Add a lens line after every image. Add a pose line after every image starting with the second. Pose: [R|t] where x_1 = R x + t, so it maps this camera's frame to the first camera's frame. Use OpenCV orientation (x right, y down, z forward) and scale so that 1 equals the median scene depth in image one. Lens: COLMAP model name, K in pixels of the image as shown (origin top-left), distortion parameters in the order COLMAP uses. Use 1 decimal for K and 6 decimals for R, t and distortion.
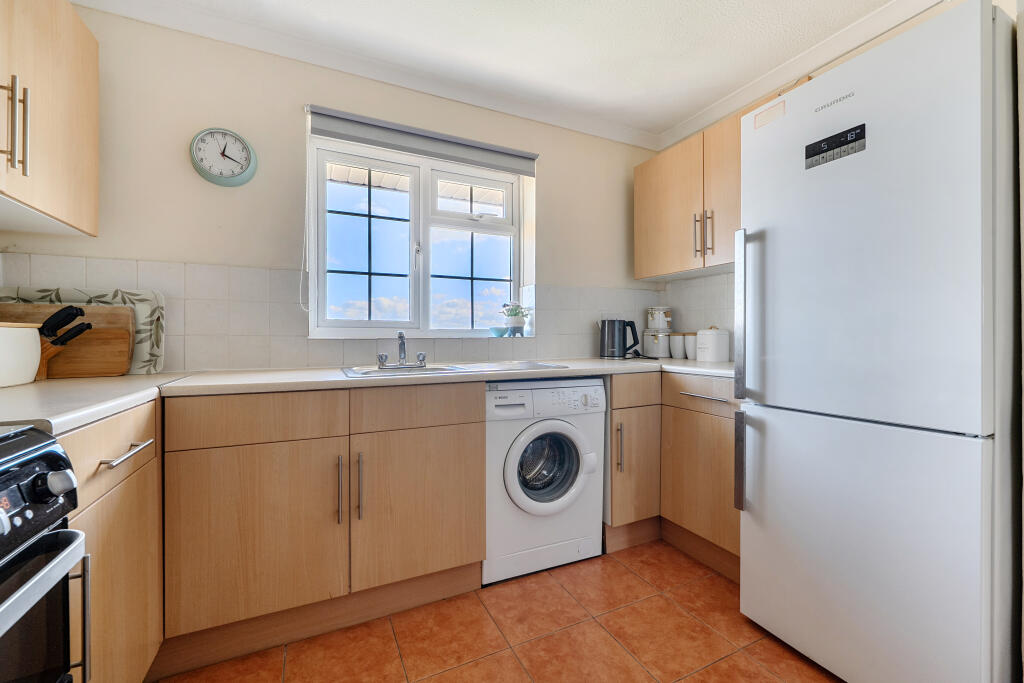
lens RADIAL K [[398.7, 0, 509.7], [0, 398.7, 338.8], [0, 0, 1]] dist [-0.001746, 0.000401]
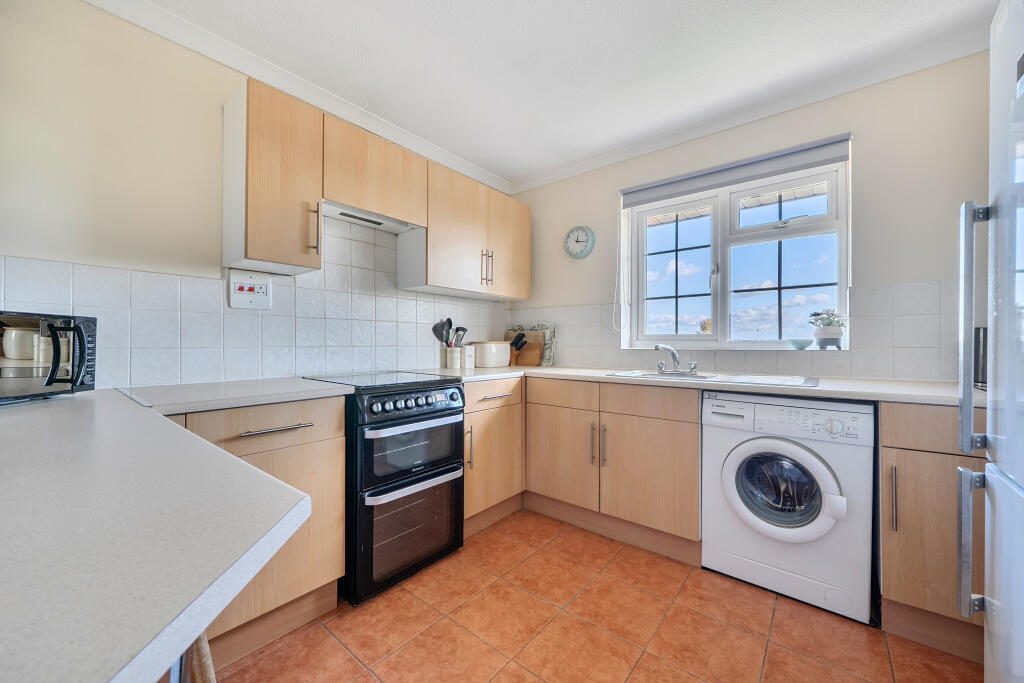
lens RADIAL K [[398.7, 0, 514.5], [0, 398.7, 341.4], [0, 0, 1]] dist [-0.001746, 0.000401]
pose [[0.434824, 0.002703, -0.900511, 0.743261], [-0.004470, 0.999990, 0.000843, -0.031300], [0.900504, 0.003659, 0.434832, 0.008069]]
